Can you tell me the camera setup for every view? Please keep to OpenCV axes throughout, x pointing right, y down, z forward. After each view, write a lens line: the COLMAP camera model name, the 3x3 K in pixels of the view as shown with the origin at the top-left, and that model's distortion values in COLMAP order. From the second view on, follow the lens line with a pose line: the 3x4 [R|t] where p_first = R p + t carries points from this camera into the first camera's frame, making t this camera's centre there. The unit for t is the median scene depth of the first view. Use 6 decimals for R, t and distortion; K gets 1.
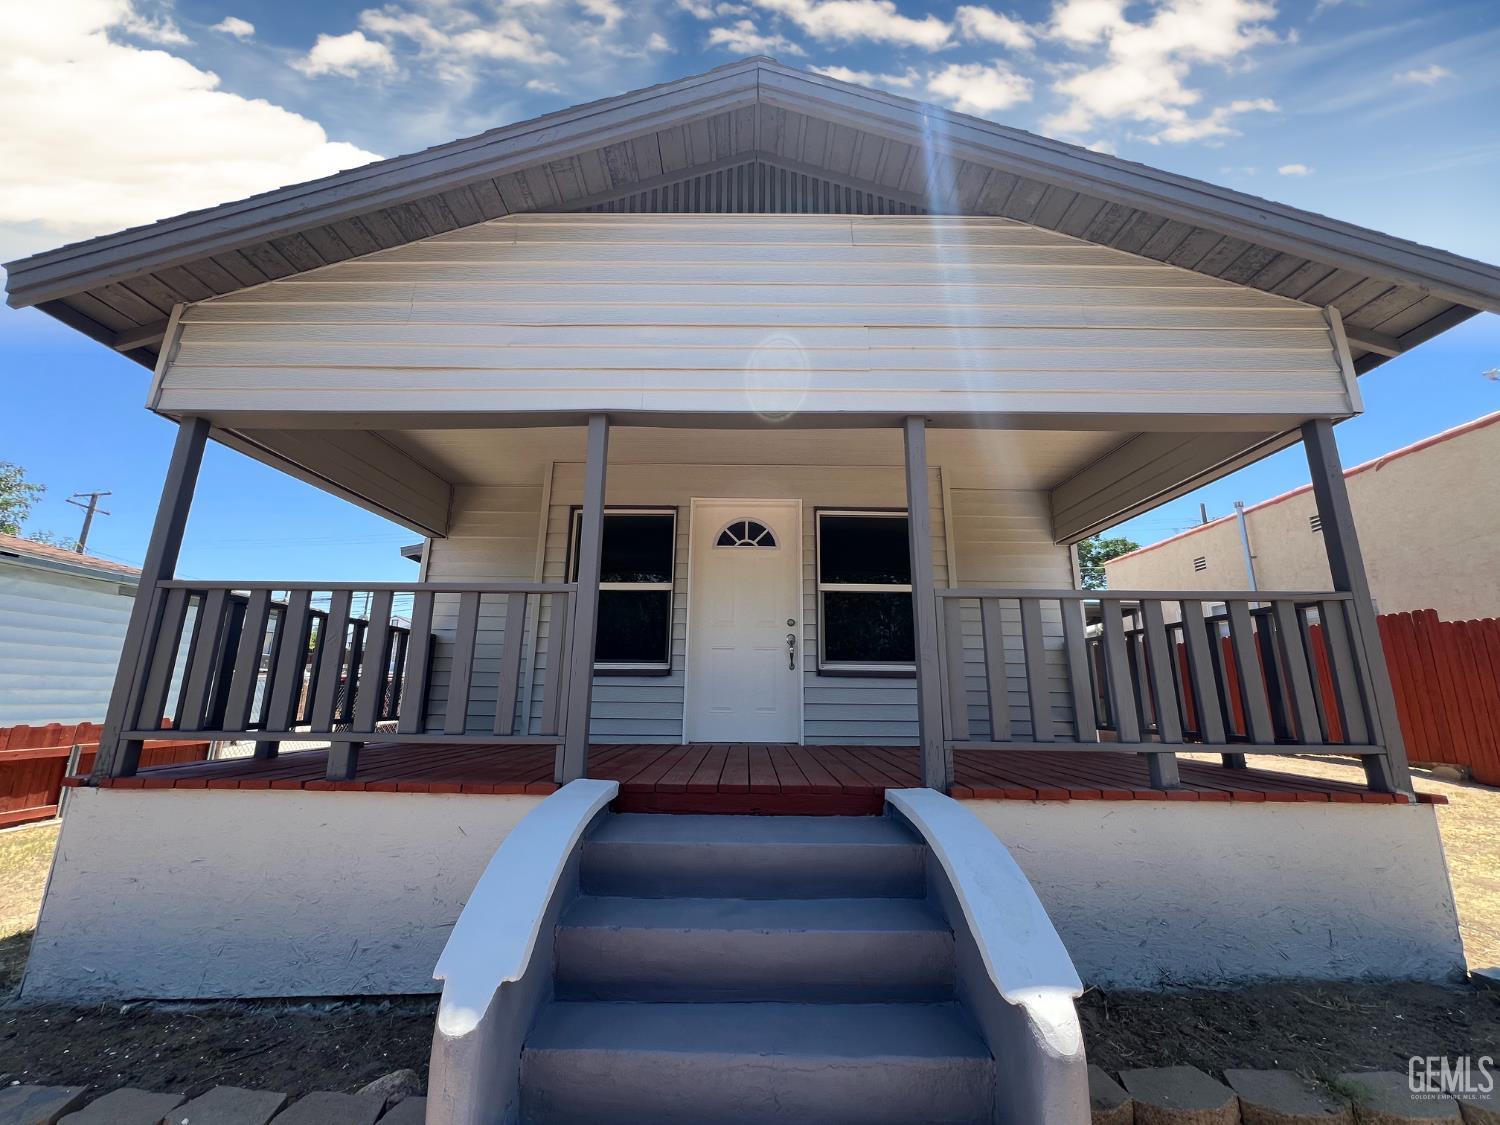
lens RADIAL K [[593.7, 0, 750.0], [0, 593.7, 562.5], [0, 0, 1]] dist [0.000395, 0.000138]
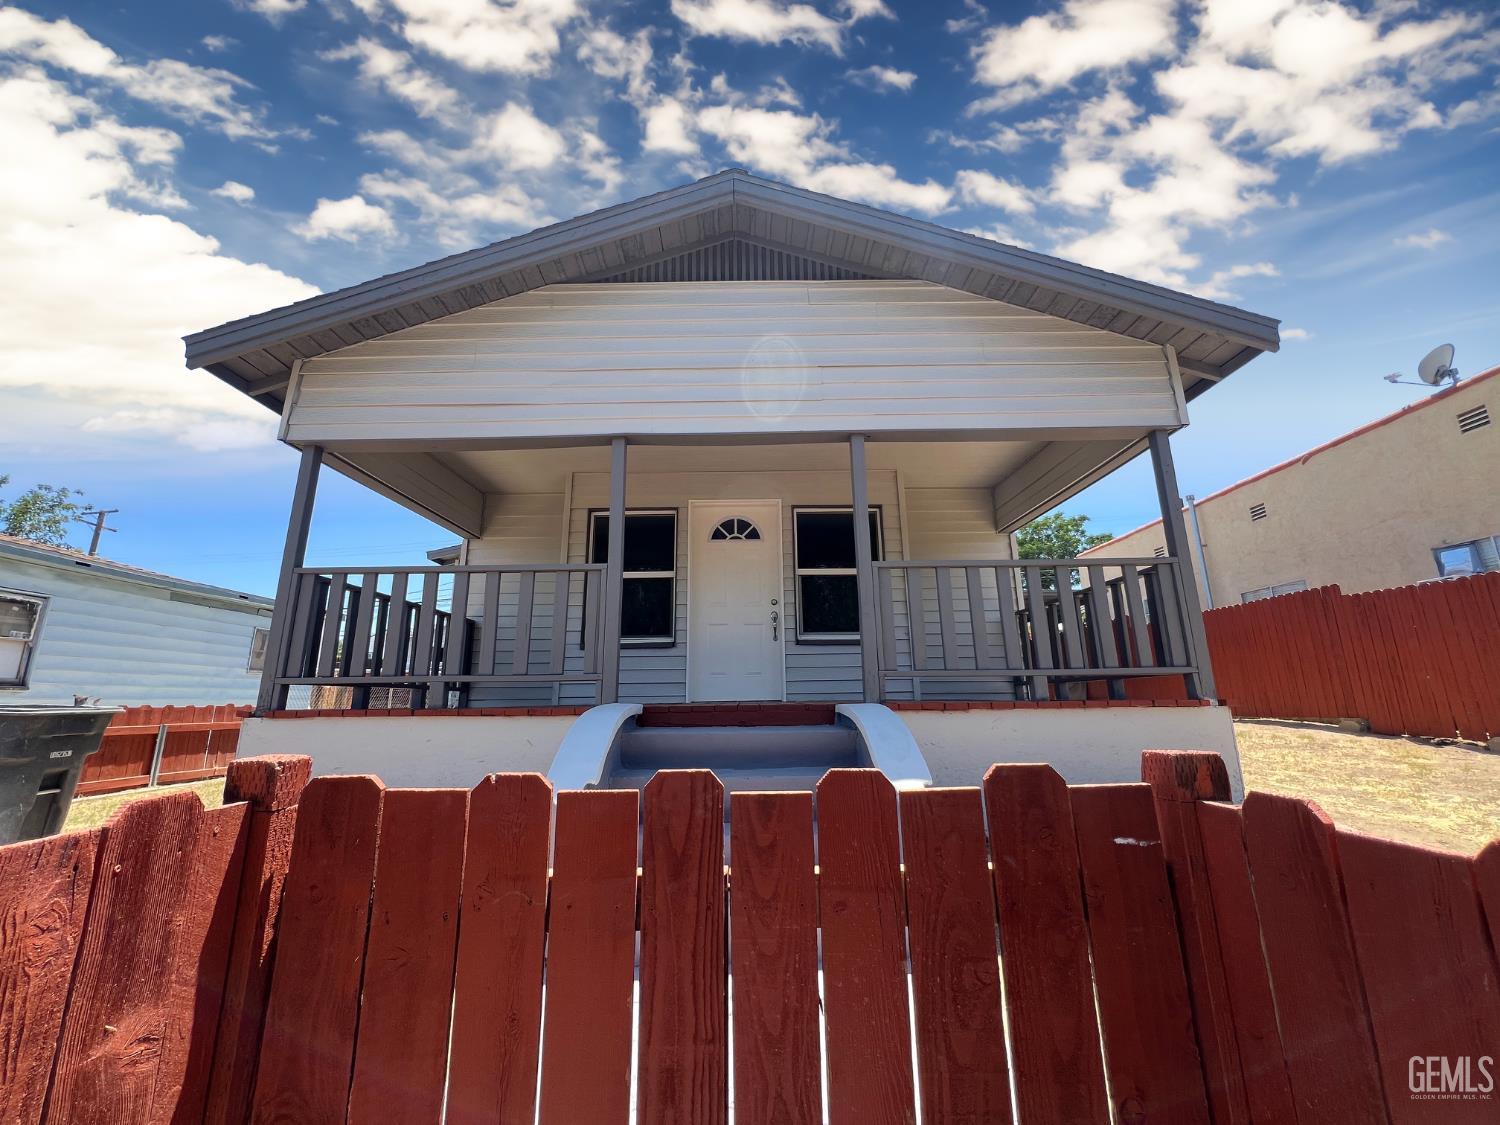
lens RADIAL K [[593.7, 0, 750.0], [0, 593.7, 562.5], [0, 0, 1]] dist [0.000395, 0.000138]
pose [[0.999740, -0.021688, 0.007071, 0.014545], [0.021739, 0.999737, -0.007276, 0.031073], [-0.006911, 0.007428, 0.999949, -0.218394]]
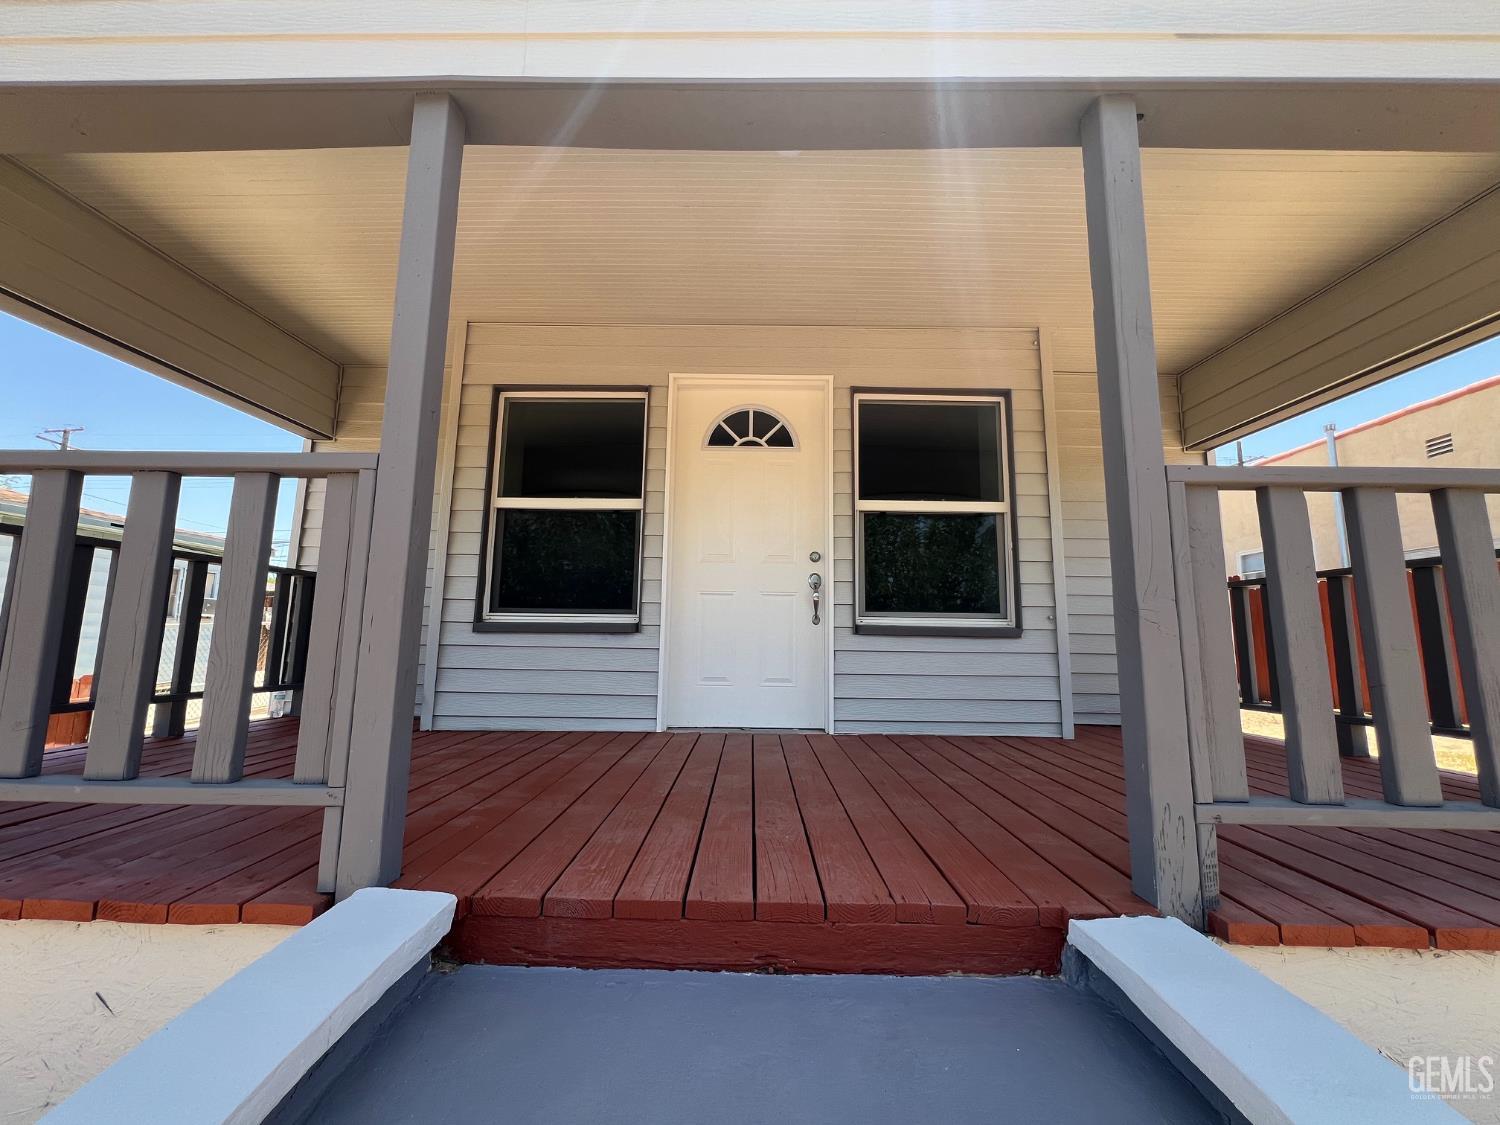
lens RADIAL K [[593.7, 0, 750.0], [0, 593.7, 562.5], [0, 0, 1]] dist [0.000395, 0.000138]
pose [[0.999959, 0.003131, -0.008520, -0.000819], [-0.002330, 0.995711, 0.092490, 0.047583], [0.008773, -0.092466, 0.995677, 0.336072]]
